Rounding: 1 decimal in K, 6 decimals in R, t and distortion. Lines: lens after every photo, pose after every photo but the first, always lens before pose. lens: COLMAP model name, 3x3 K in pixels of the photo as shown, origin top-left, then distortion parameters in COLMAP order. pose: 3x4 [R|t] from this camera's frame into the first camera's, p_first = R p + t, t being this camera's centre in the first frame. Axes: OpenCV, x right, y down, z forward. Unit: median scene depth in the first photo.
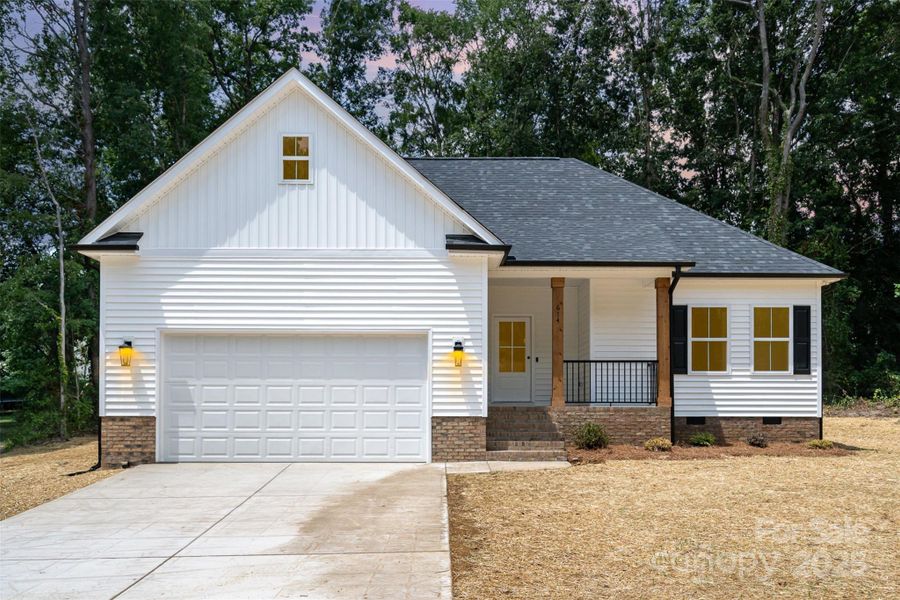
lens RADIAL K [[512.4, 0, 450.2], [0, 512.4, 290.7], [0, 0, 1]] dist [-0.000460, -0.000247]
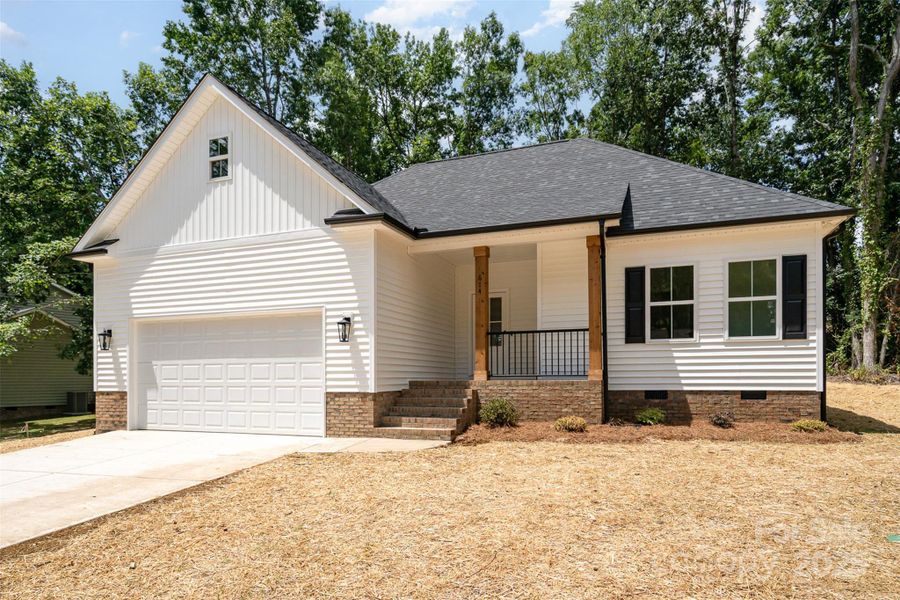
lens RADIAL K [[408.8, 0, 451.5], [0, 408.8, 301.4], [0, 0, 1]] dist [0.000411, 0.000288]
pose [[0.963522, -0.056511, -0.261596, 0.344577], [0.067366, 0.997192, 0.032710, 0.046610], [0.259013, -0.049140, 0.964623, 0.239798]]
